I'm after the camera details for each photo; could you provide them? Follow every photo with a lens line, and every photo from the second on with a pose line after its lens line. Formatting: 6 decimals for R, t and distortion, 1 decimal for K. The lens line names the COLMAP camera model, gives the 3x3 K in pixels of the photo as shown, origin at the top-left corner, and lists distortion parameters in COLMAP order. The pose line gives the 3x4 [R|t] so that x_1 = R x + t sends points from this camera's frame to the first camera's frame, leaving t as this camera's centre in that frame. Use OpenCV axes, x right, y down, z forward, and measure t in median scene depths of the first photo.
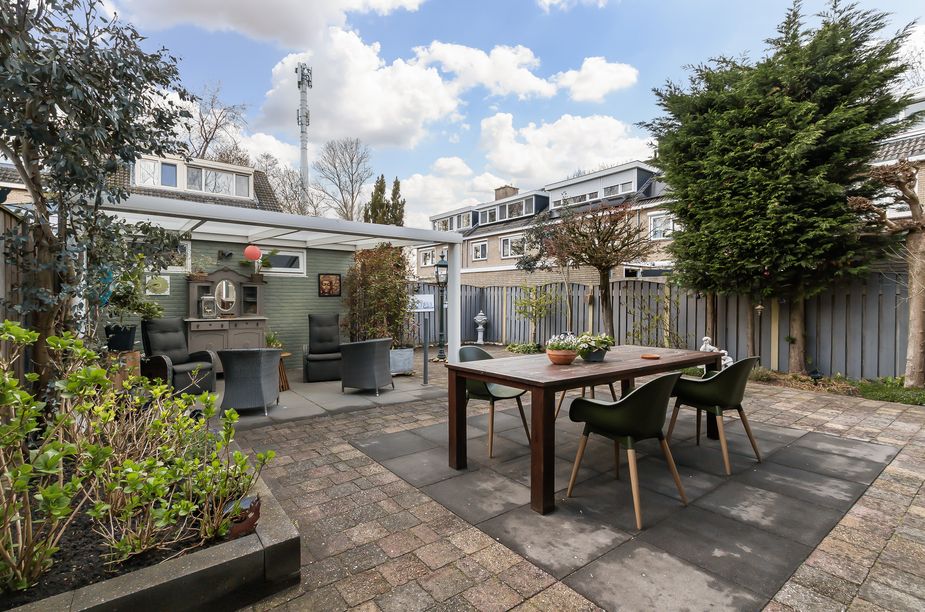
lens RADIAL K [[417.3, 0, 448.8], [0, 417.3, 304.1], [0, 0, 1]] dist [-0.000713, -0.000622]
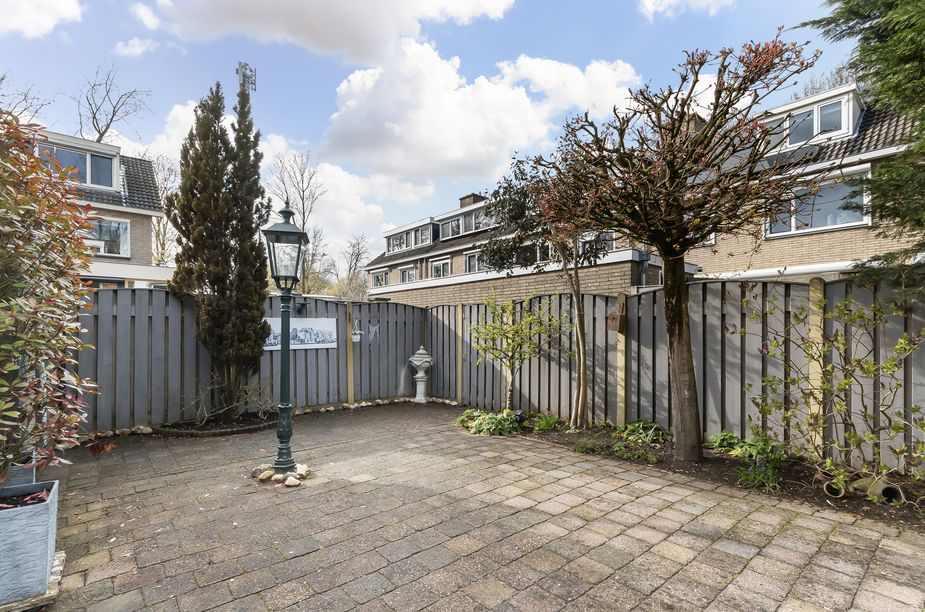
lens RADIAL K [[435.3, 0, 457.7], [0, 435.3, 332.8], [0, 0, 1]] dist [0.024215, -0.000051]
pose [[0.995903, -0.004055, 0.090342, 0.086328], [0.005050, 0.999929, -0.010784, 0.004223], [-0.090292, 0.011196, 0.995852, 0.447451]]
